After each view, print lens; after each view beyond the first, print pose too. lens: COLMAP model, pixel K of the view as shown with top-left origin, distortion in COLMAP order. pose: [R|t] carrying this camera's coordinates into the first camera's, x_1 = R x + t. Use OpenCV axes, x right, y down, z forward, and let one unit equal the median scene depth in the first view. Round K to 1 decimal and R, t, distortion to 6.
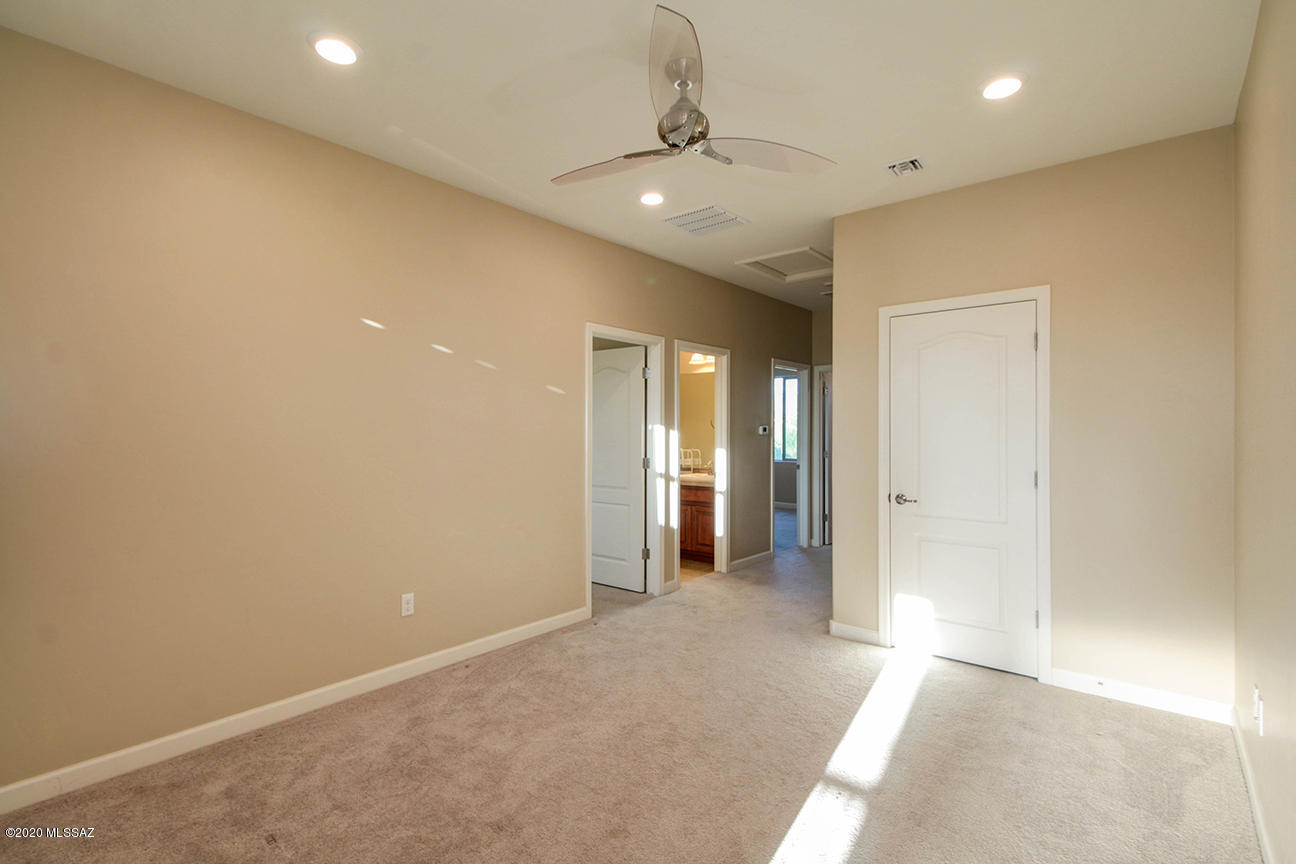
lens RADIAL K [[608.7, 0, 649.1], [0, 608.7, 429.5], [0, 0, 1]] dist [0.034919, -0.016244]
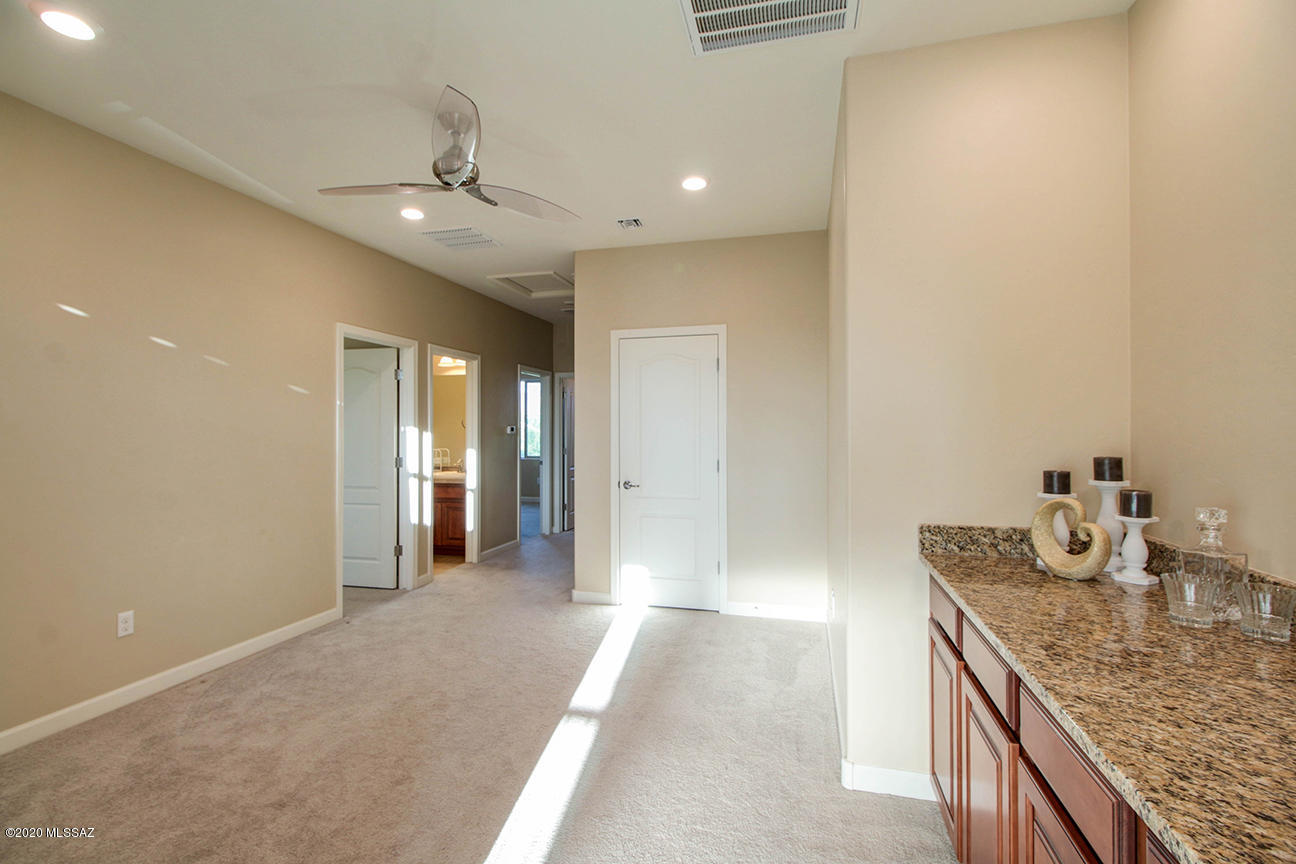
lens RADIAL K [[591.5, 0, 648.0], [0, 591.5, 432.0], [0, 0, 1]] dist [0.017924, -0.000869]
pose [[0.908187, -0.003848, 0.418547, -0.057577], [0.001652, 0.999983, 0.005609, -0.001182], [-0.418562, -0.004402, 0.908178, -0.116626]]
